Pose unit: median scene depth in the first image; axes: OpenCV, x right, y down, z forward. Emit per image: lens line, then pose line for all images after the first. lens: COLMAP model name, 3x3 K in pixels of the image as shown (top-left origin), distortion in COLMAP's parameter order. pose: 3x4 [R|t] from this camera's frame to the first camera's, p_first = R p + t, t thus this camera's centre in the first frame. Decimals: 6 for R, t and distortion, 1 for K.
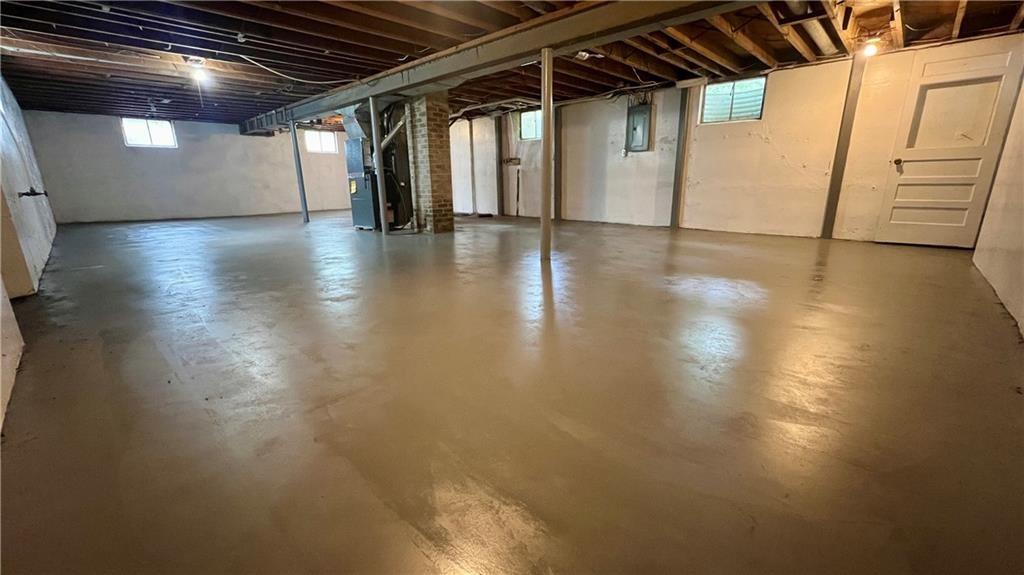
lens RADIAL K [[419.3, 0, 512.1], [0, 419.3, 290.2], [0, 0, 1]] dist [-0.002452, -0.000134]
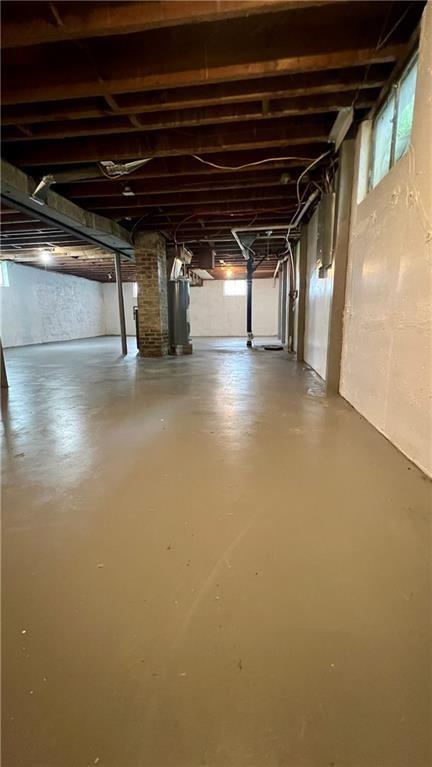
lens RADIAL K [[310.2, 0, 215.7], [0, 310.2, 383.6], [0, 0, 1]] dist [0.001380, 0.000095]
pose [[0.580600, 0.174205, -0.795334, 0.686926], [-0.206822, 0.976356, 0.062874, -0.165073], [0.787482, 0.127988, 0.602902, 0.652248]]
